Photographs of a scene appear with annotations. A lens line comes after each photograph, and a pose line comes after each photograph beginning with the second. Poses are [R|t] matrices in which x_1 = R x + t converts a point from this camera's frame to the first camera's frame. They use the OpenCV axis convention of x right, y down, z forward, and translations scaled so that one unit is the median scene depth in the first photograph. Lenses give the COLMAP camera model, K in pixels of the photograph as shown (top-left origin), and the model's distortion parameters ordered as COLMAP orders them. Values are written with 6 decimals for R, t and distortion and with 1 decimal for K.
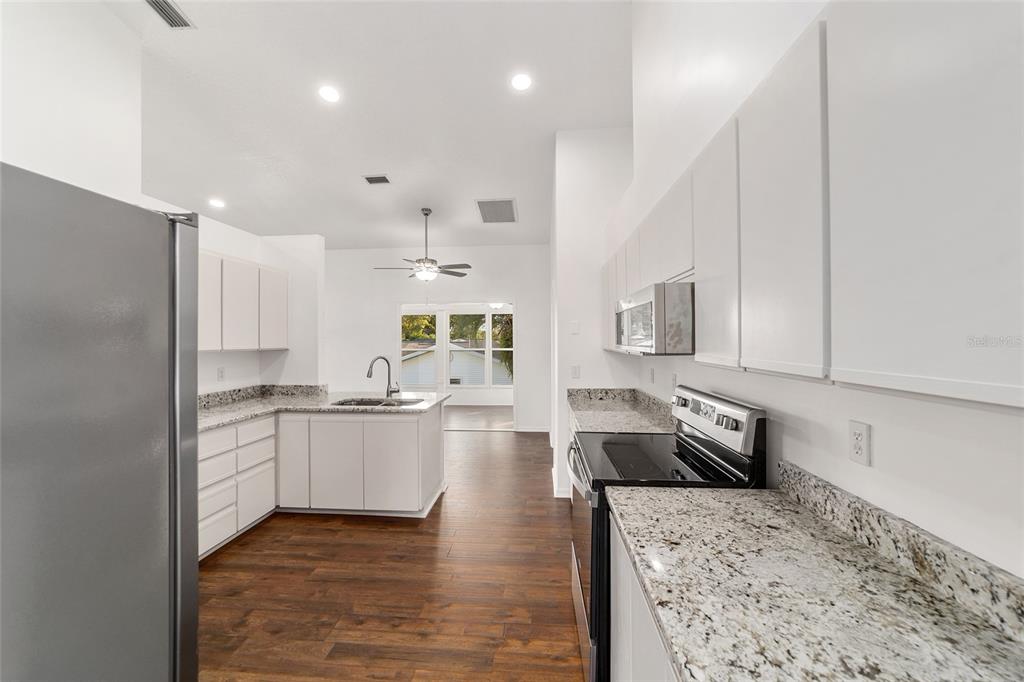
lens RADIAL K [[399.3, 0, 508.9], [0, 399.3, 338.5], [0, 0, 1]] dist [-0.021324, 0.008043]
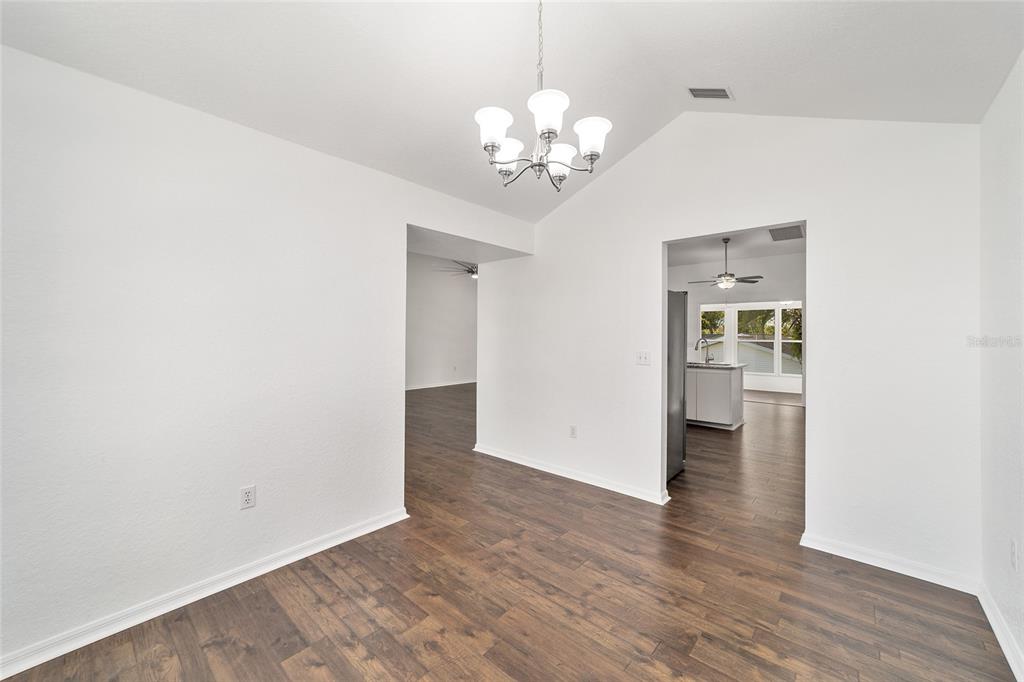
lens RADIAL K [[399.3, 0, 508.9], [0, 399.3, 338.5], [0, 0, 1]] dist [-0.021324, 0.008043]
pose [[0.797335, 0.003326, -0.603528, 0.024340], [0.000193, 0.999983, 0.005766, 0.019233], [0.603537, -0.004713, 0.797321, -0.465635]]
